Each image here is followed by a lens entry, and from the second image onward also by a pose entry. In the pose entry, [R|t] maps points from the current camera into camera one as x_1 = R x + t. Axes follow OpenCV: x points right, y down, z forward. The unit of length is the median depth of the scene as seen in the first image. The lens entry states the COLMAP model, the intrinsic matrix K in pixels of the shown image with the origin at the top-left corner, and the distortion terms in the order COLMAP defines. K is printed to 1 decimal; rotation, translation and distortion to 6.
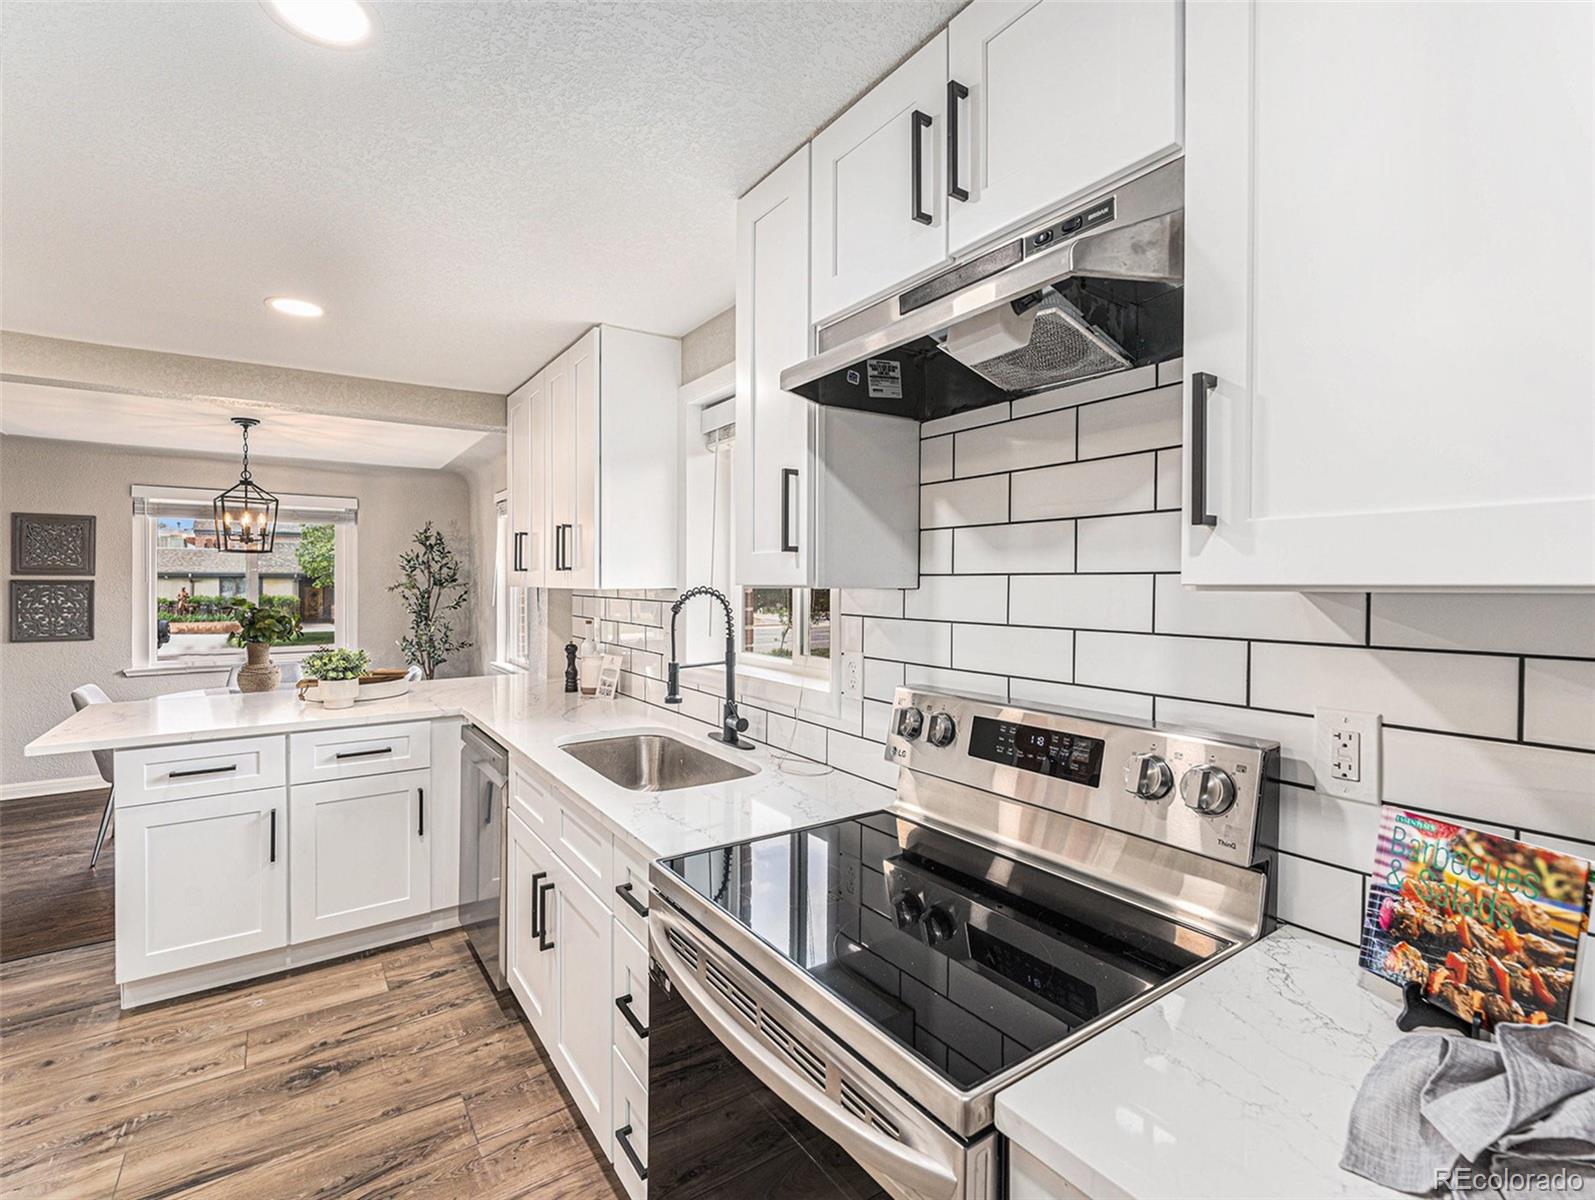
lens RADIAL K [[736.3, 0, 785.4], [0, 736.3, 590.9], [0, 0, 1]] dist [0.005506, -0.000171]
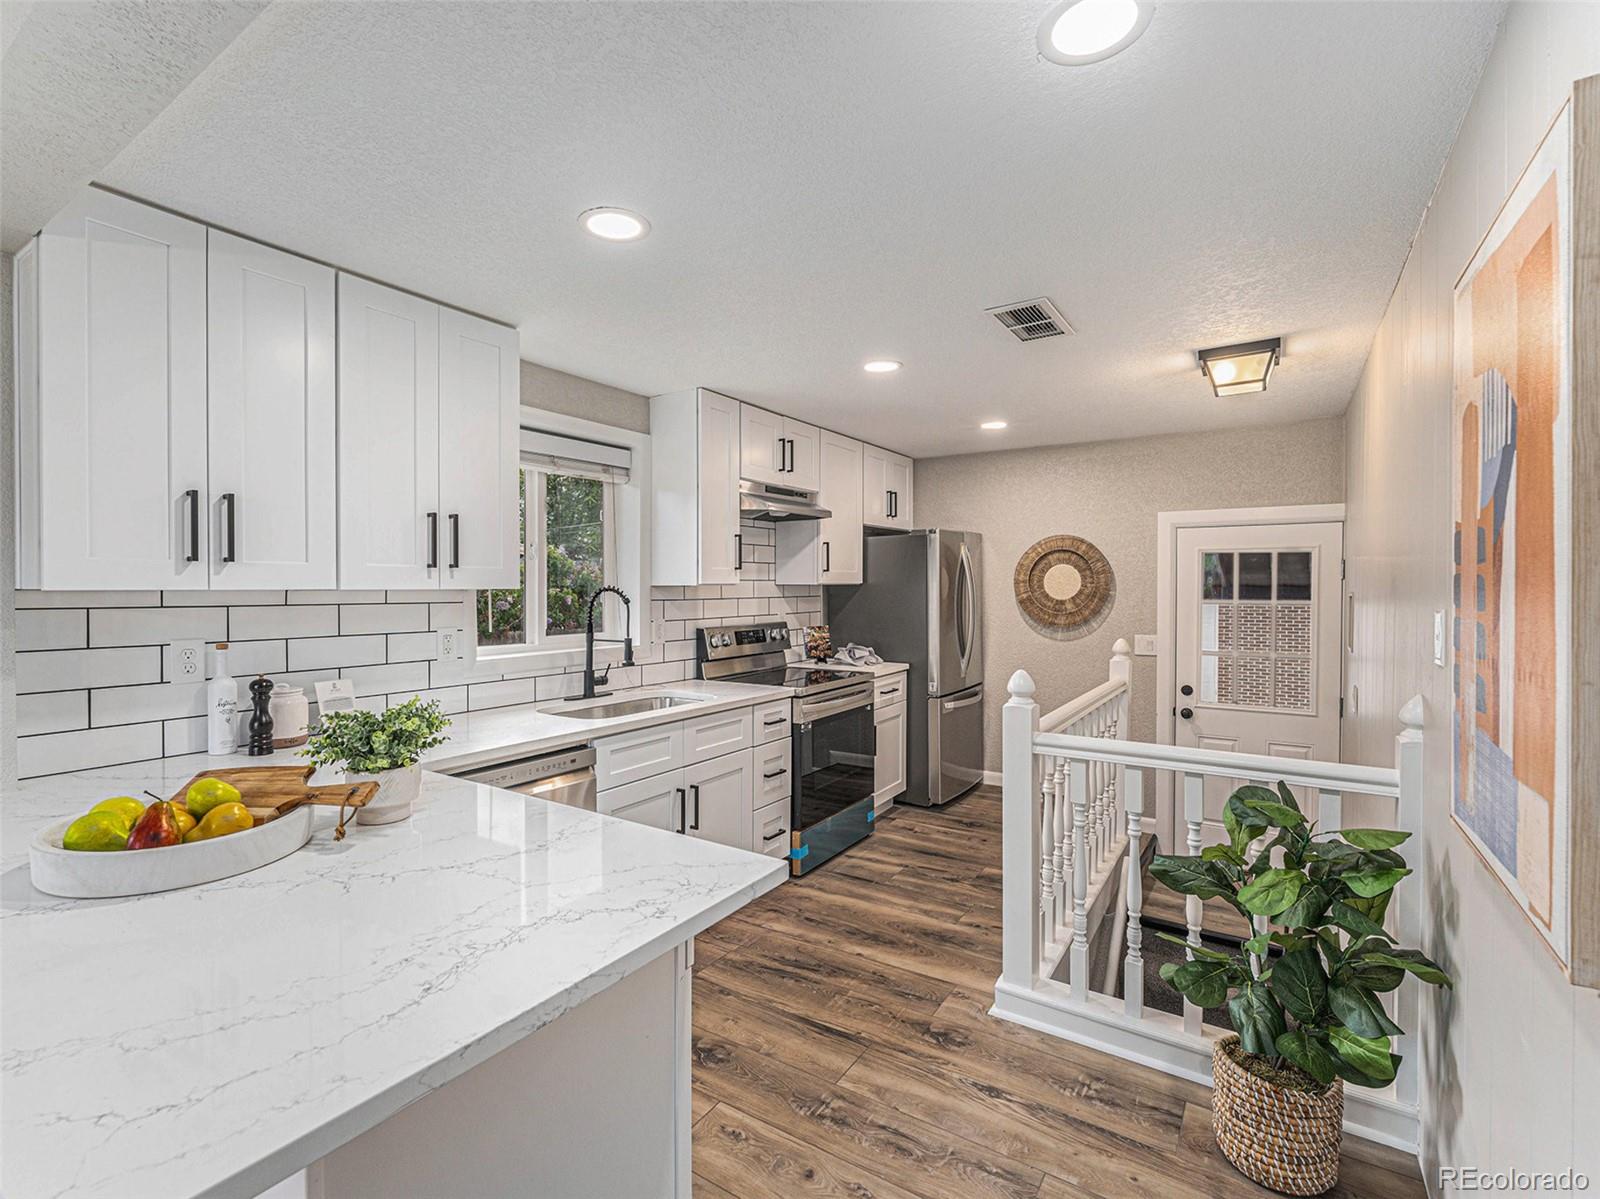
lens RADIAL K [[735.9, 0, 800.0], [0, 735.9, 599.5], [0, 0, 1]] dist [0.000076, 0.000000]
pose [[-0.386020, -0.016960, 0.922334, -1.864281], [0.014065, 0.999607, 0.024267, -0.011366], [-0.922383, 0.022340, -0.385630, 1.443384]]
